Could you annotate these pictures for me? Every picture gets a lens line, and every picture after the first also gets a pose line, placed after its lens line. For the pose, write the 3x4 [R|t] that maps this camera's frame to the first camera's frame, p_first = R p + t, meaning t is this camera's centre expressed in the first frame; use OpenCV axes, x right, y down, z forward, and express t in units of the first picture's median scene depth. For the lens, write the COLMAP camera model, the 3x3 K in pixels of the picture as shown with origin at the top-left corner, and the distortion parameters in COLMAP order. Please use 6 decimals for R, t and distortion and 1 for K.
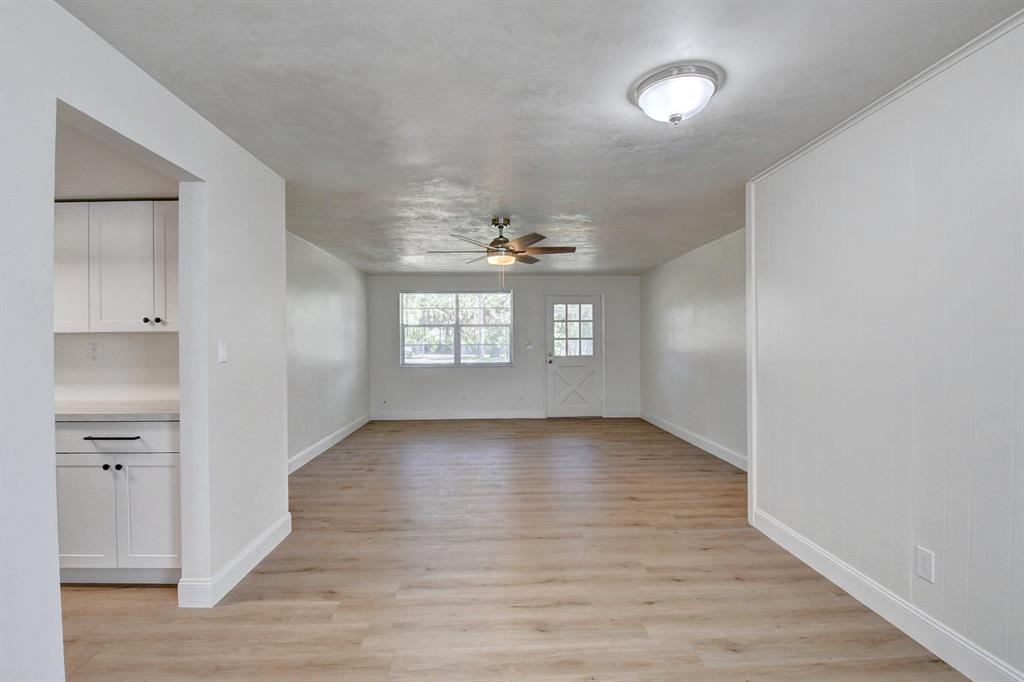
lens RADIAL K [[479.5, 0, 512.0], [0, 479.5, 341.0], [0, 0, 1]] dist [0.001117, -0.022768]
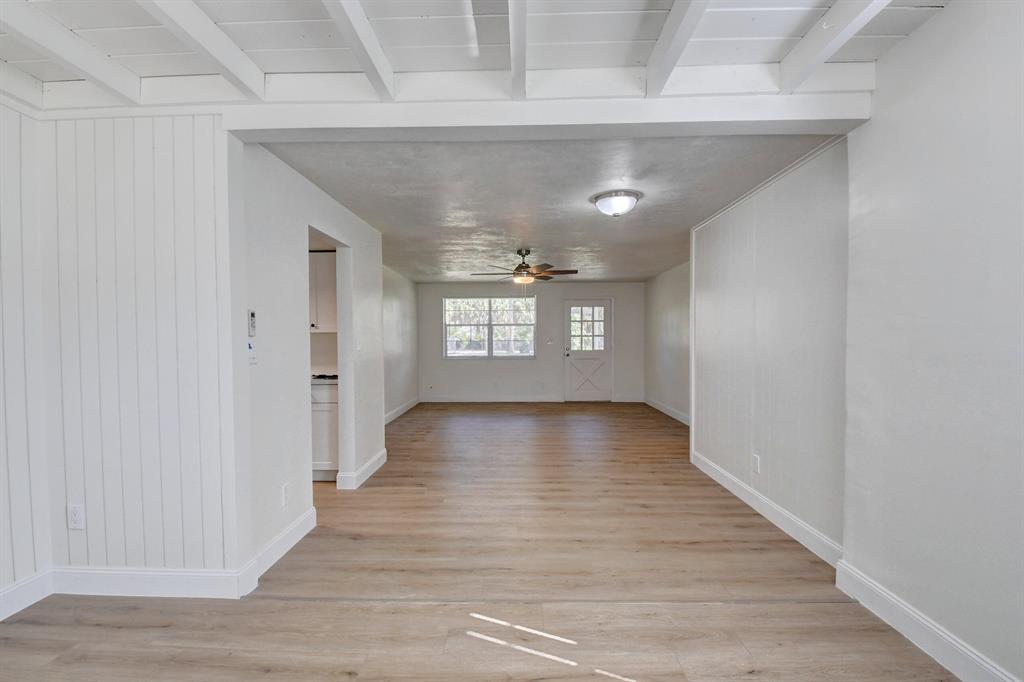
lens RADIAL K [[479.5, 0, 512.0], [0, 479.5, 341.0], [0, 0, 1]] dist [0.001117, -0.022768]
pose [[0.998038, 0.001054, -0.062596, 0.028401], [-0.000570, 0.999970, 0.007743, -0.001784], [0.062602, -0.007692, 0.998009, -0.358900]]
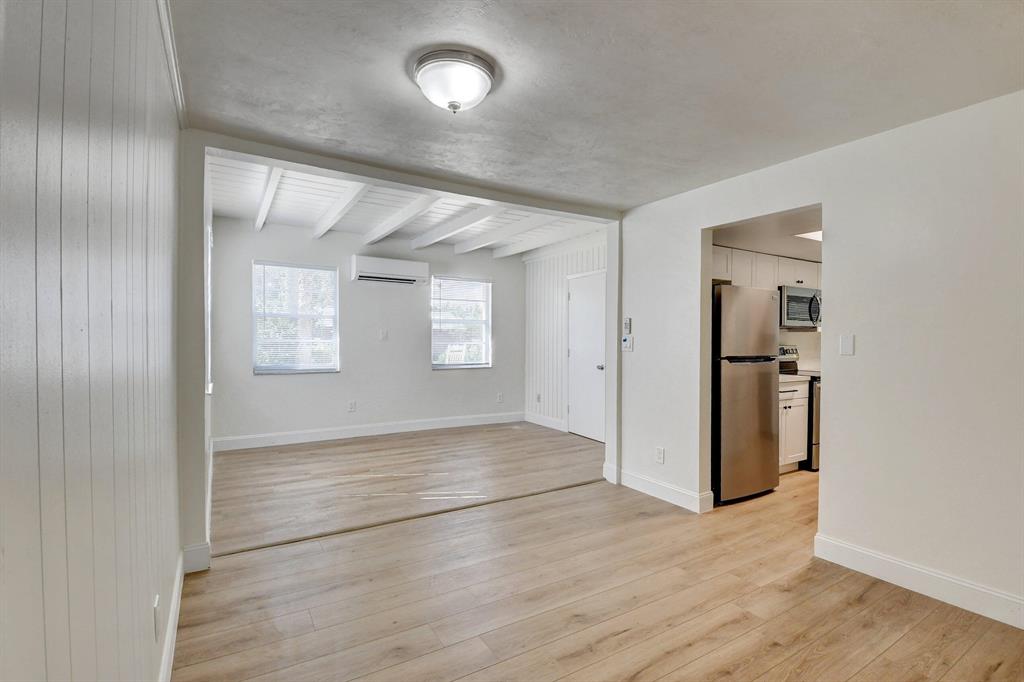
lens RADIAL K [[479.5, 0, 512.0], [0, 479.5, 341.0], [0, 0, 1]] dist [0.001117, -0.022768]
pose [[-0.874672, 0.010146, -0.484609, 0.304894], [0.004060, 0.999899, 0.013606, -0.003416], [0.484698, 0.009933, -0.874625, 0.815304]]
